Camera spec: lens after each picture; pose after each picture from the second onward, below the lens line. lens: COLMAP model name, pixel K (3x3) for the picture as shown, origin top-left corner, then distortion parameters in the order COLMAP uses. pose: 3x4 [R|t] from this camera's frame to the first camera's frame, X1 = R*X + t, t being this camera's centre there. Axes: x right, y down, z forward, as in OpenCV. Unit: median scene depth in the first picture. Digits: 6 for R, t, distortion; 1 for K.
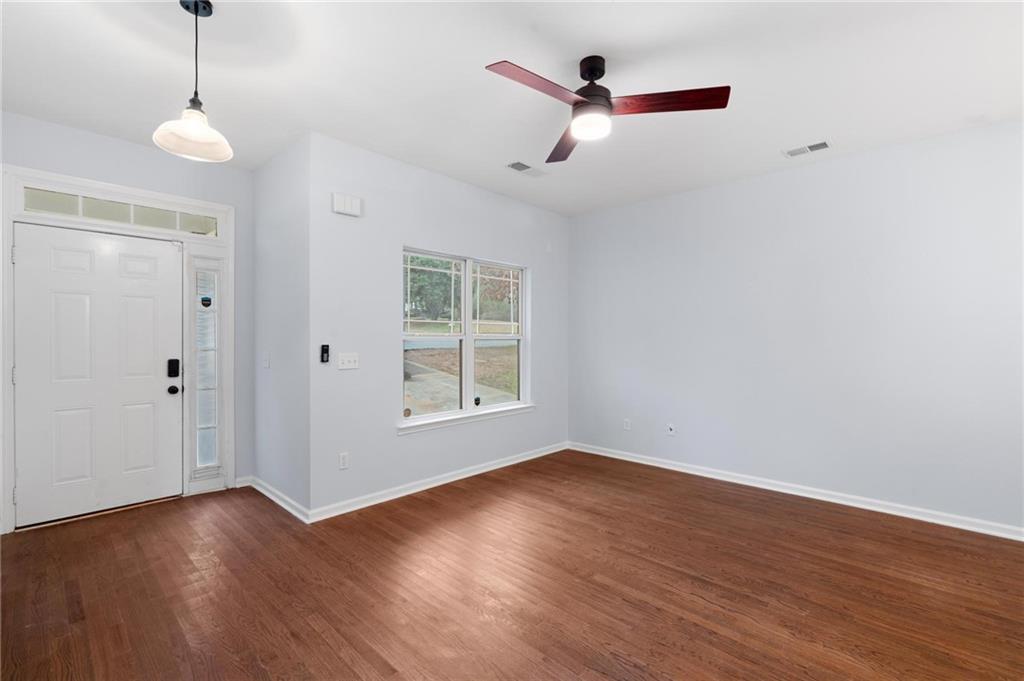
lens RADIAL K [[453.6, 0, 510.6], [0, 453.6, 339.3], [0, 0, 1]] dist [-0.002846, 0.000183]
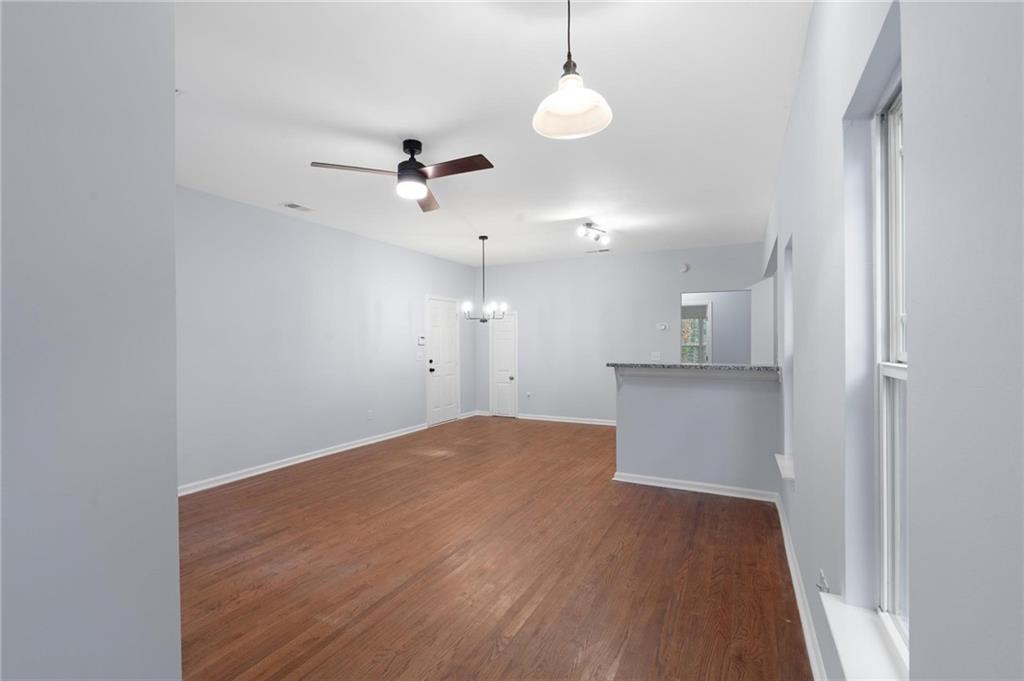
lens RADIAL K [[453.6, 0, 508.6], [0, 453.6, 346.6], [0, 0, 1]] dist [-0.002846, 0.000183]
pose [[-0.273669, -0.006518, 0.961802, -1.076431], [0.012105, 0.999875, 0.010220, -0.011669], [-0.961748, 0.014439, -0.273555, 0.990531]]
